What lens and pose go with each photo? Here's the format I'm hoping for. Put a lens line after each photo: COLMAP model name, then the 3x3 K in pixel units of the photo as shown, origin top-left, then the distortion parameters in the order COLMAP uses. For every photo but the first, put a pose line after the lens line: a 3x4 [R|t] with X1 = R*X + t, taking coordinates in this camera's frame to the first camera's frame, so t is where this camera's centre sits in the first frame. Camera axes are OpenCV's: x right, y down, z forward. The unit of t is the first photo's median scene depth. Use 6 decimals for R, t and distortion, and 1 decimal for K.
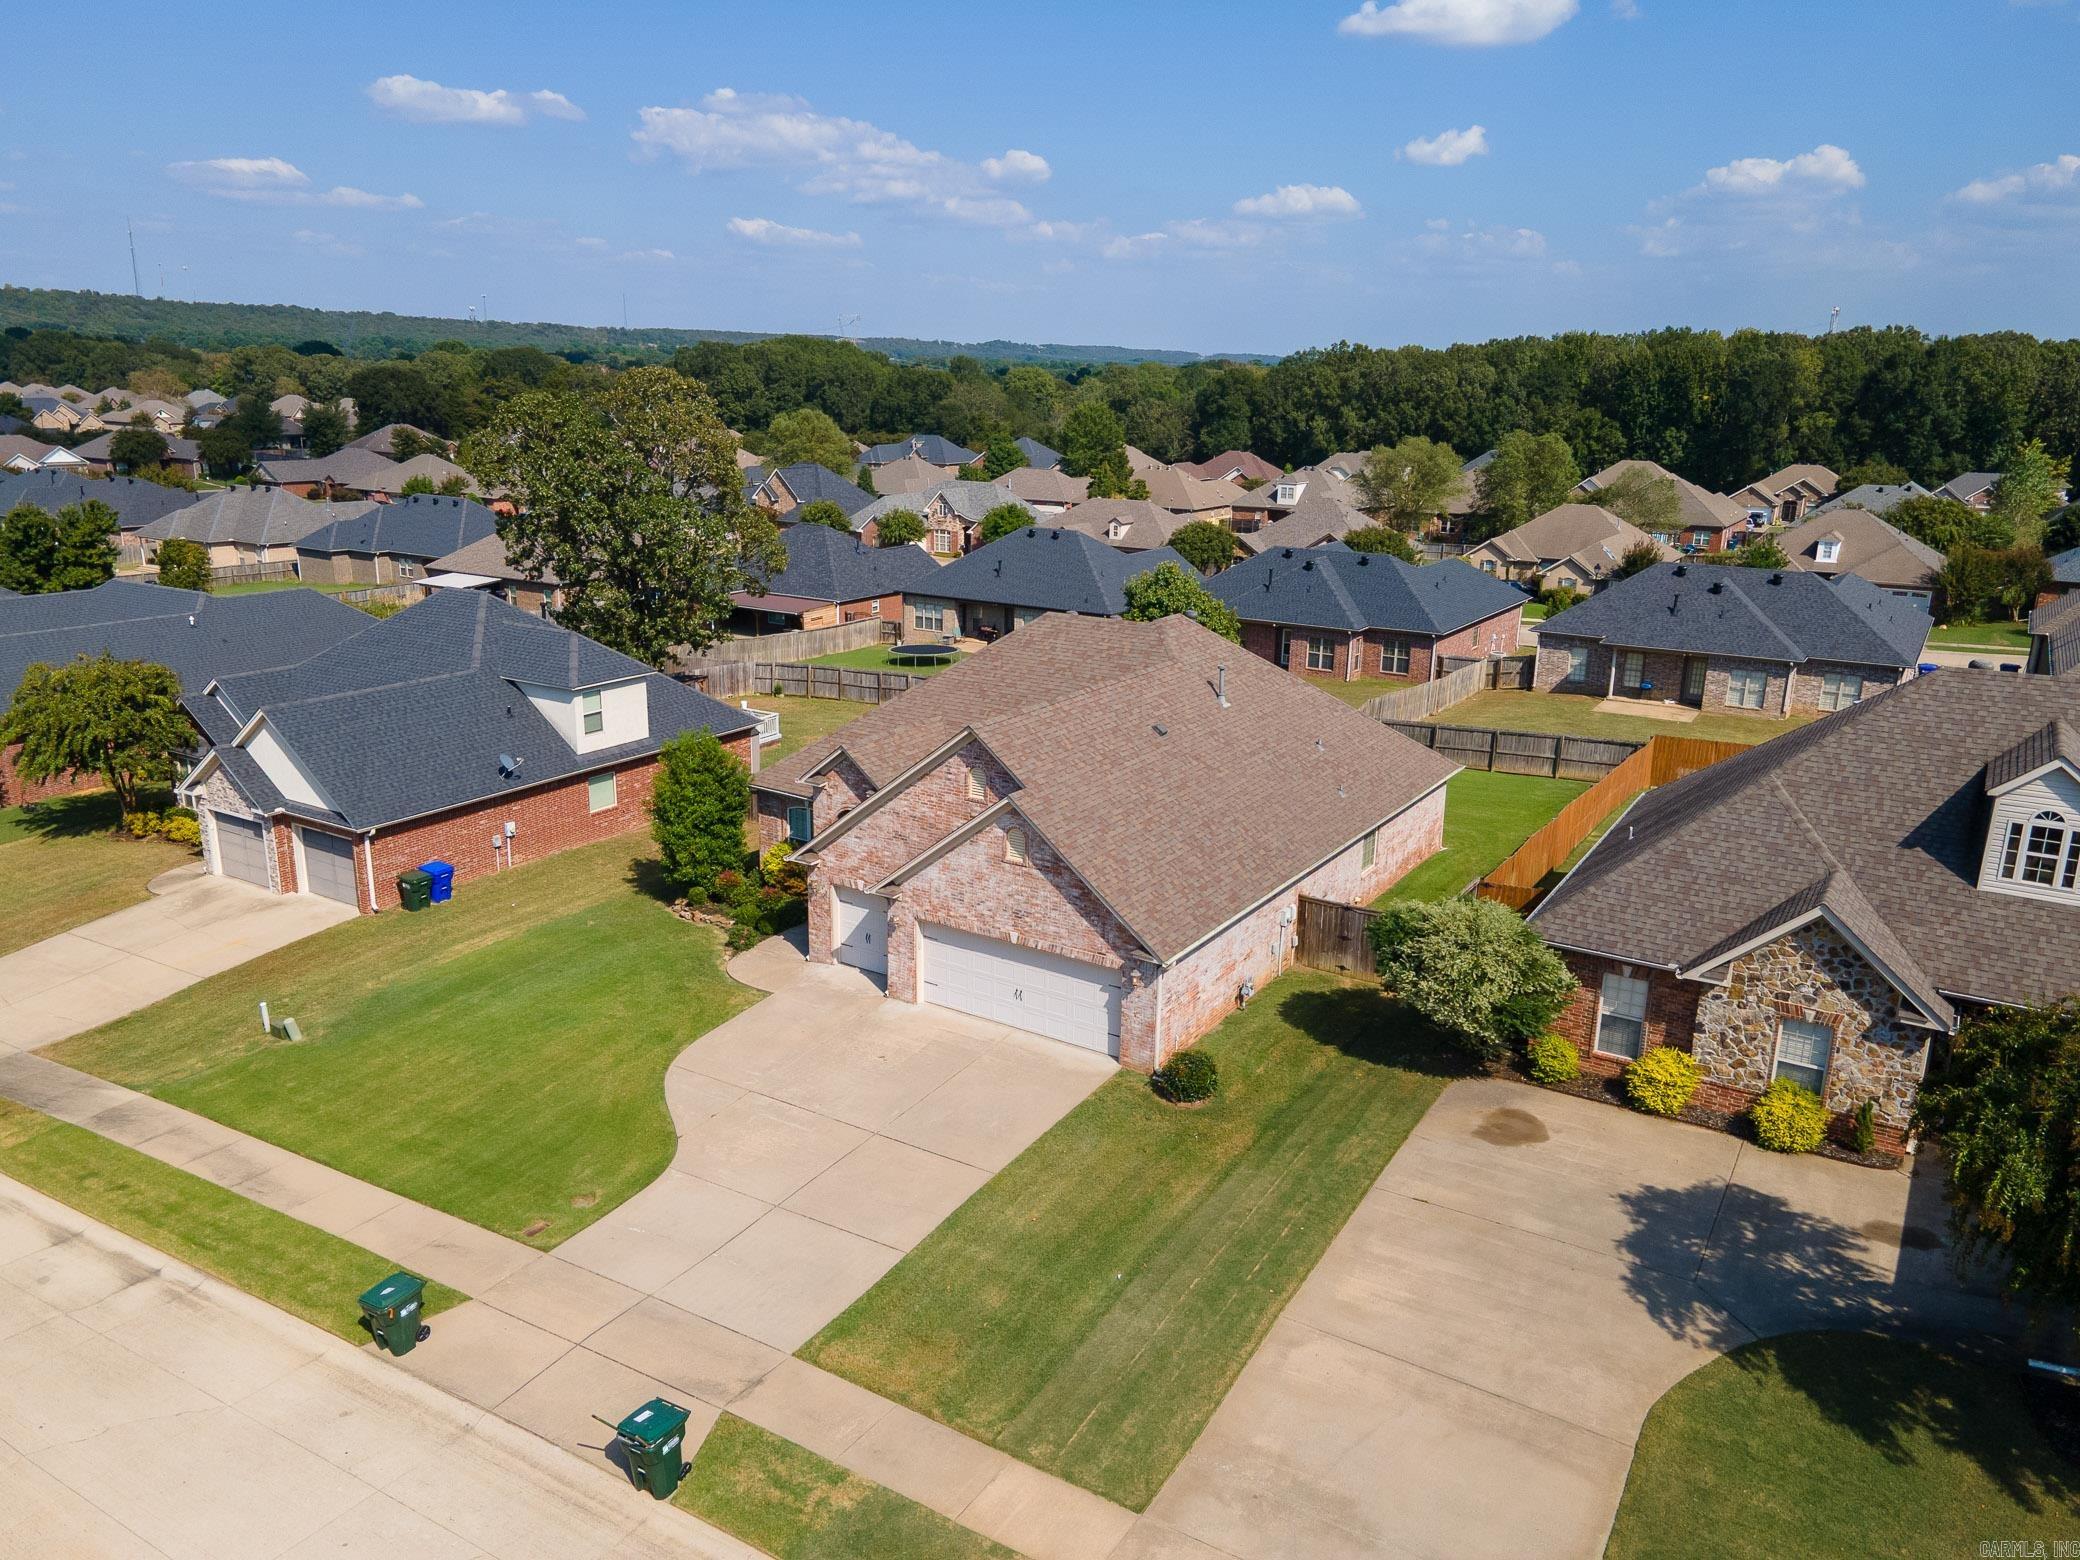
lens RADIAL K [[1506.3, 0, 1029.4], [0, 1506.3, 777.9], [0, 0, 1]] dist [0.053226, 0.002399]
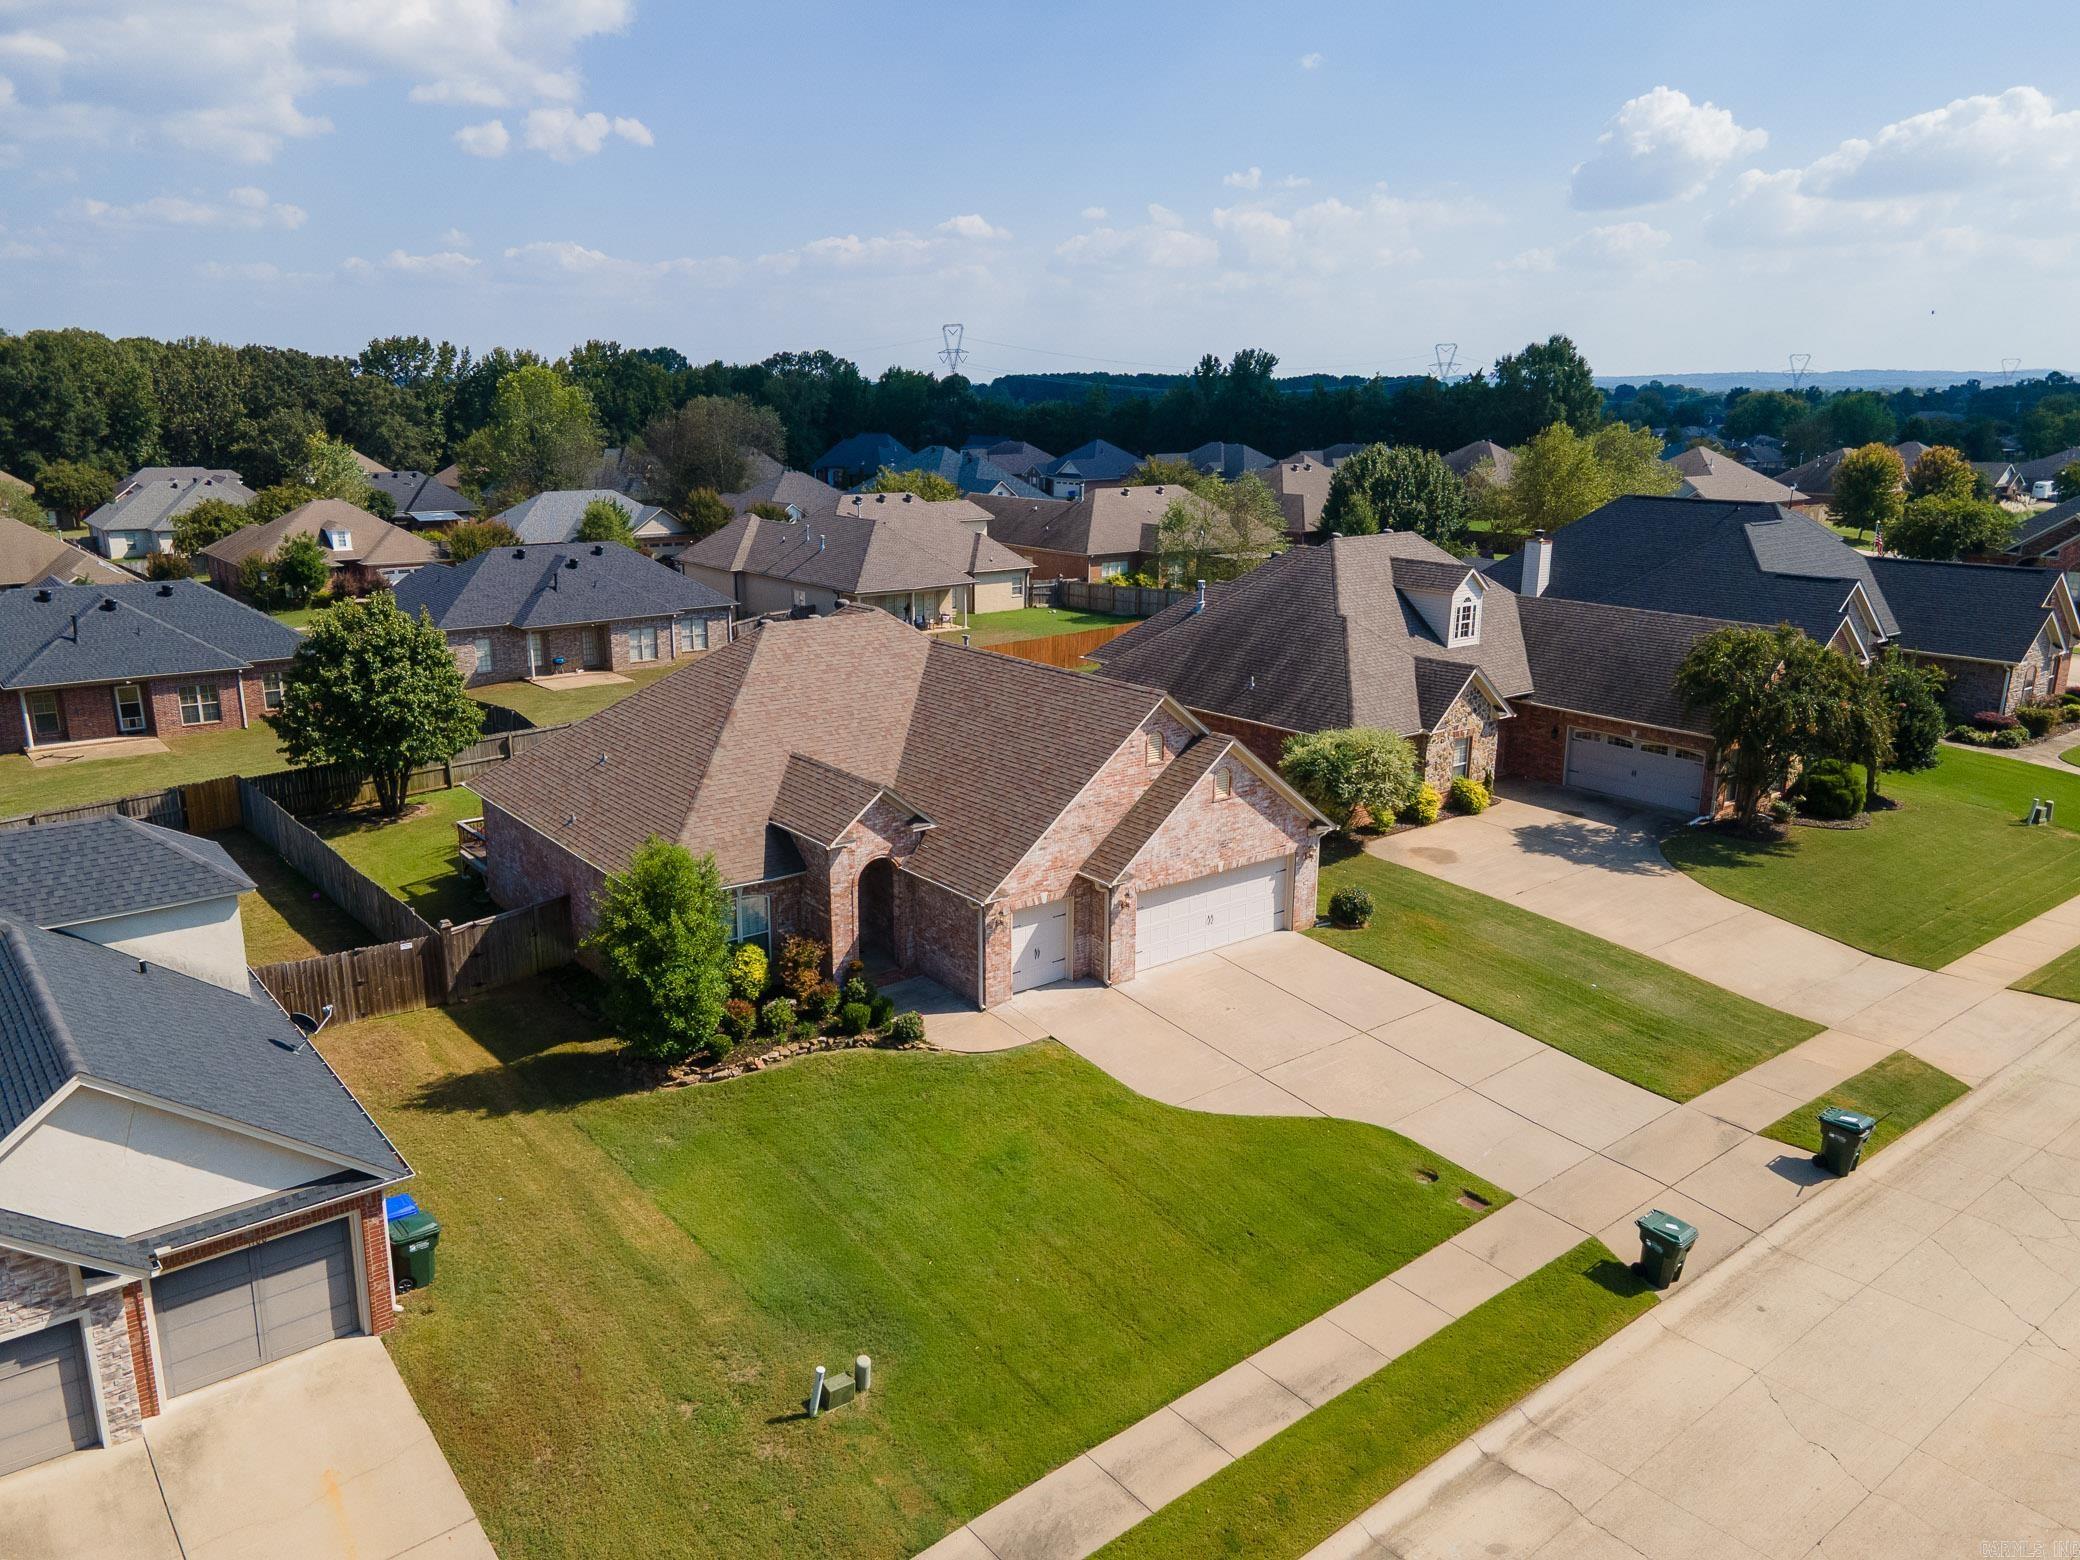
lens RADIAL K [[1506.3, 0, 1029.4], [0, 1506.3, 777.9], [0, 0, 1]] dist [0.053226, 0.002399]
pose [[0.335514, -0.249717, 0.908335, -1.073842], [0.249053, 0.953431, 0.170121, -0.185288], [-0.908517, 0.169146, 0.382082, 0.702120]]
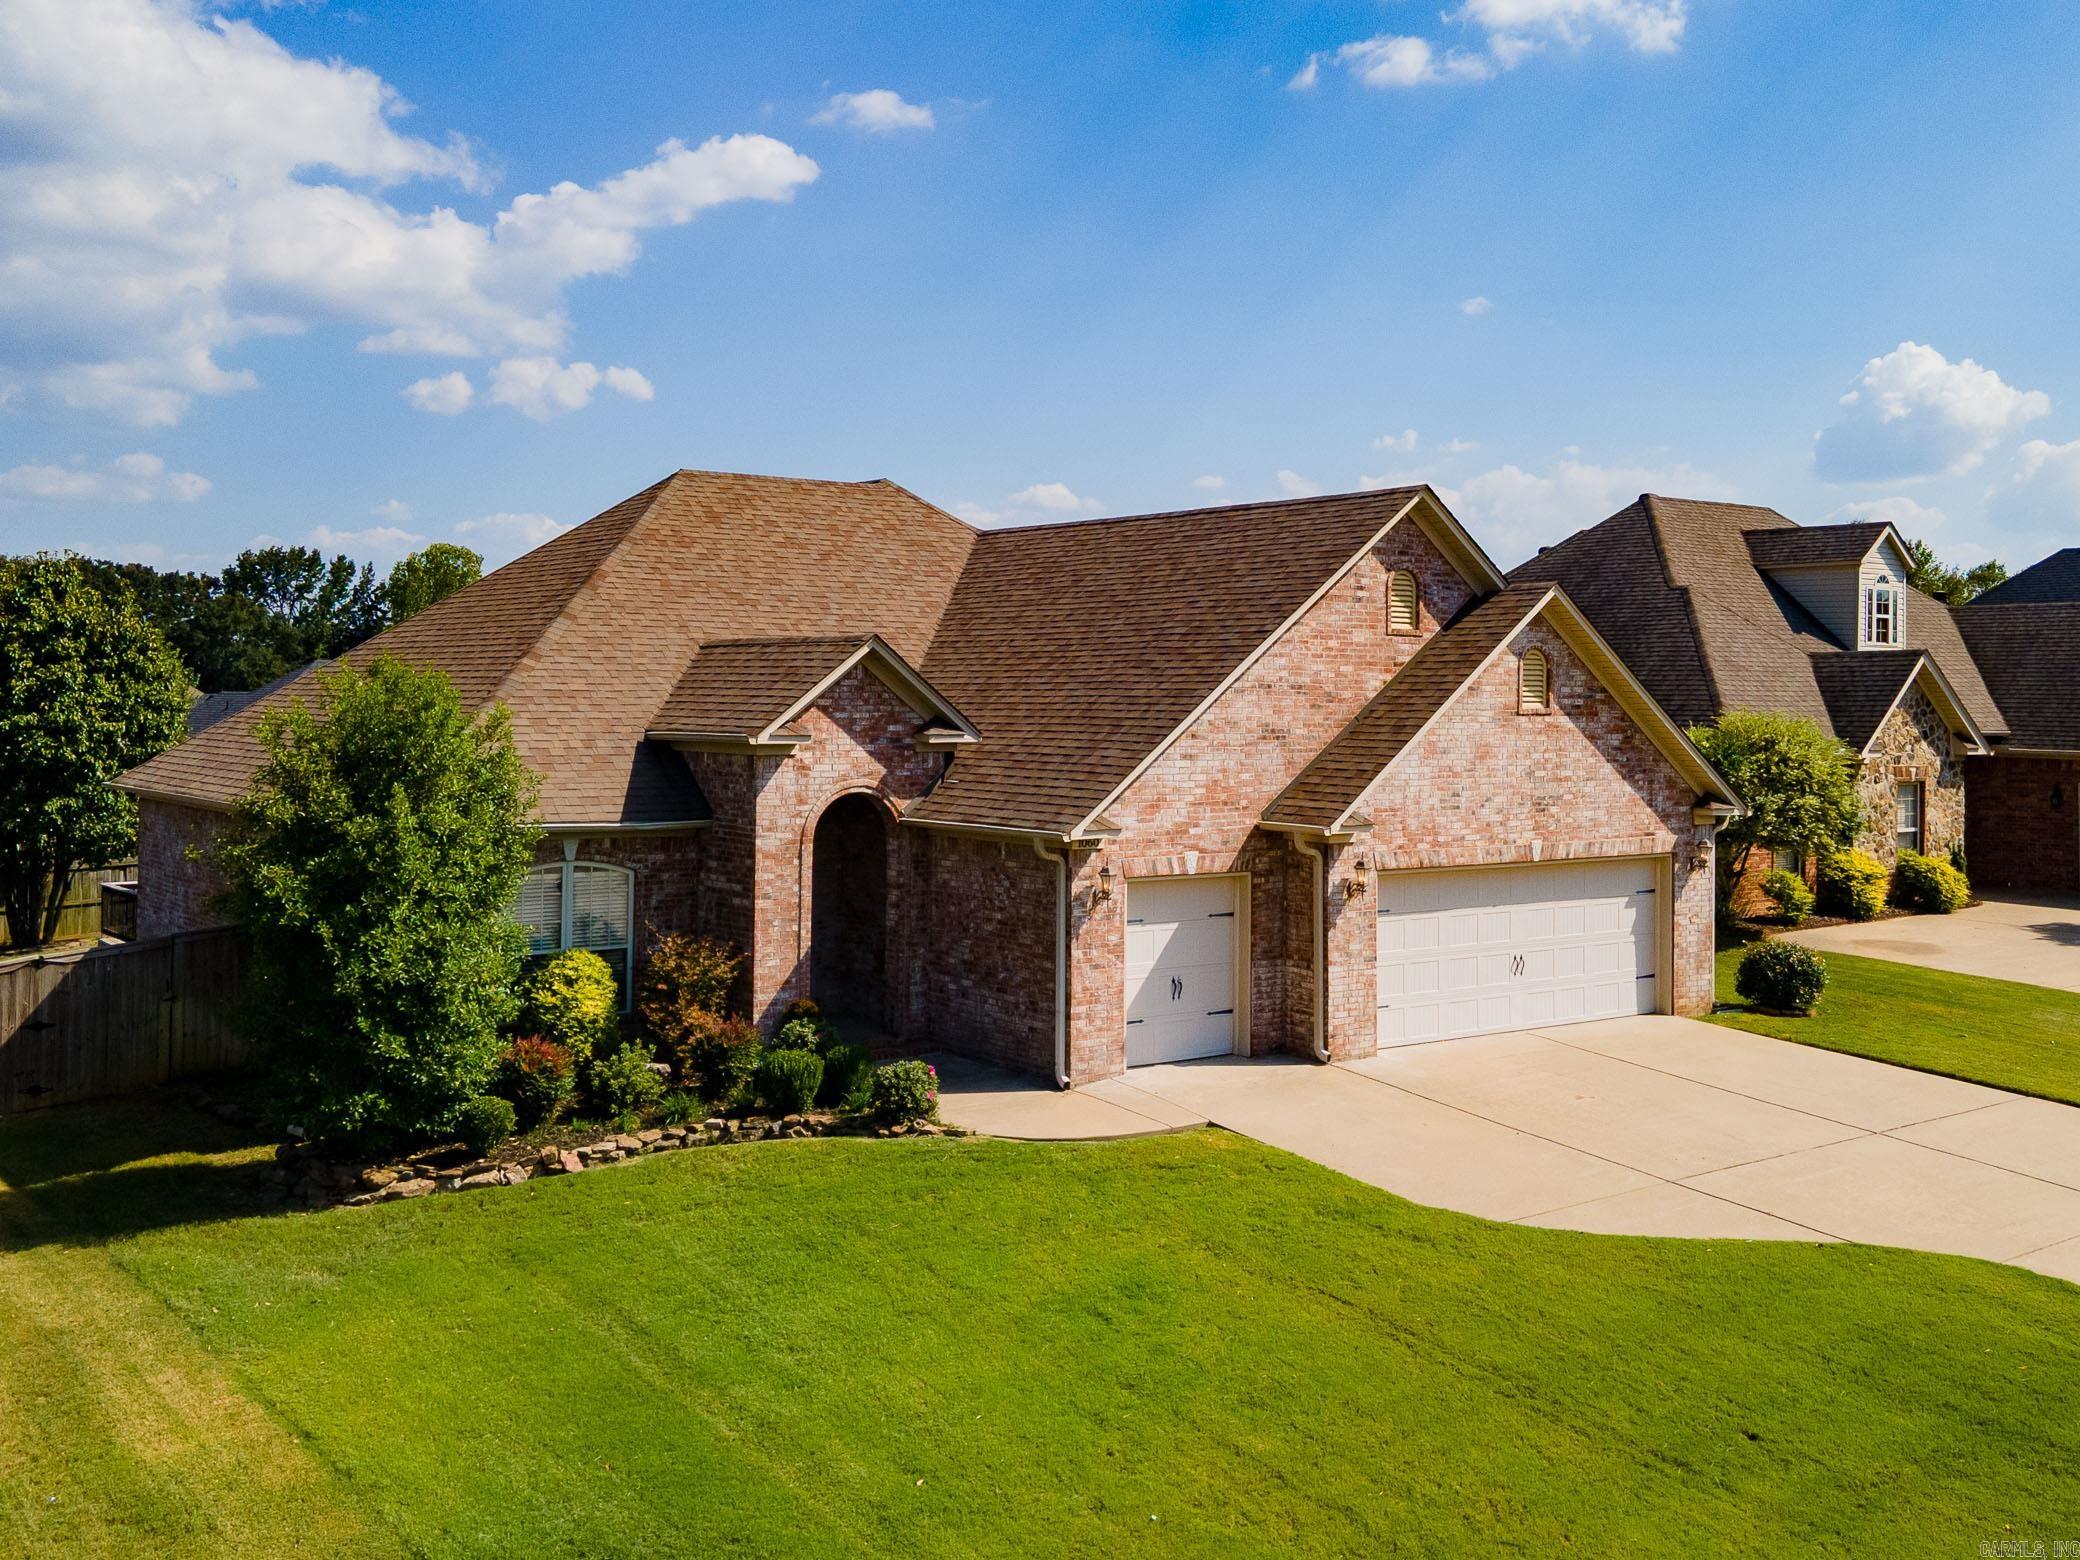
lens RADIAL K [[2049.9, 0, 1129.2], [0, 2049.9, 669.4], [0, 0, 1]] dist [0.012968, 0.087075]
pose [[0.334610, -0.001409, 0.942356, -0.799279], [0.244580, 0.965861, -0.085400, 0.069959], [-0.910064, 0.259057, 0.323531, 0.886878]]
